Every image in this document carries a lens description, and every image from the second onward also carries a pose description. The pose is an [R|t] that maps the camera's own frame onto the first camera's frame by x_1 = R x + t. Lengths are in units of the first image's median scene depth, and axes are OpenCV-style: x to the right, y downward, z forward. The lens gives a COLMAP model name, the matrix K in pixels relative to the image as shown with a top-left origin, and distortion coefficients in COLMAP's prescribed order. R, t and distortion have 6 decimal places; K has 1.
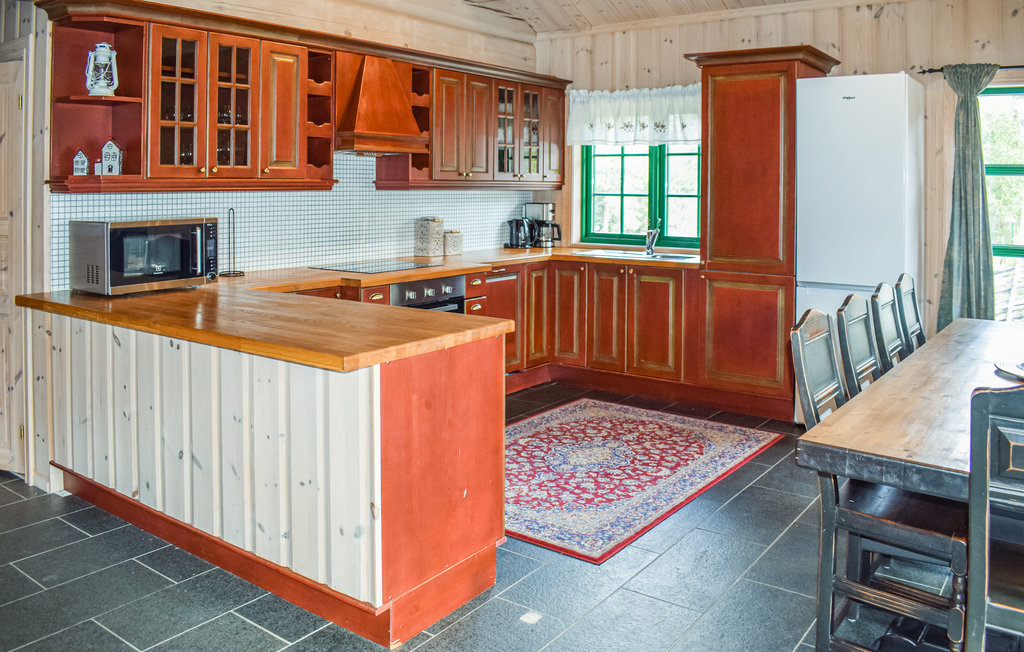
lens RADIAL K [[863.8, 0, 513.1], [0, 863.8, 236.7], [0, 0, 1]] dist [-0.076376, 0.005796]
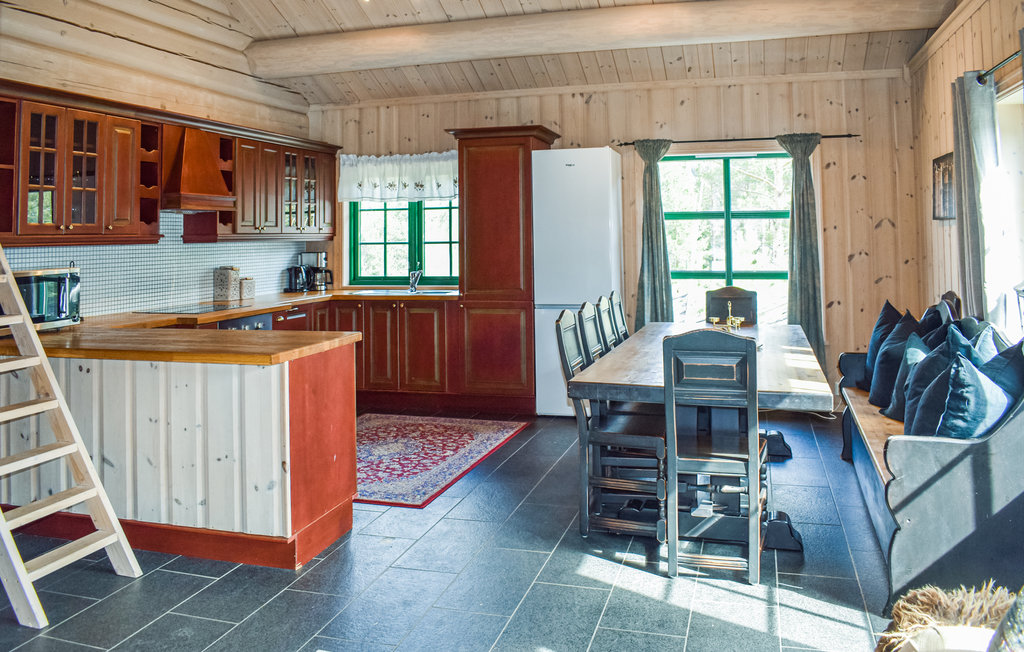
lens RADIAL K [[815.8, 0, 512.0], [0, 815.8, 326.0], [0, 0, 1]] dist [0.006757, 0.002864]
pose [[0.946634, -0.057583, 0.317124, -0.107866], [0.041677, 0.997520, 0.056718, 0.013200], [-0.319604, -0.040474, 0.946686, -0.188603]]
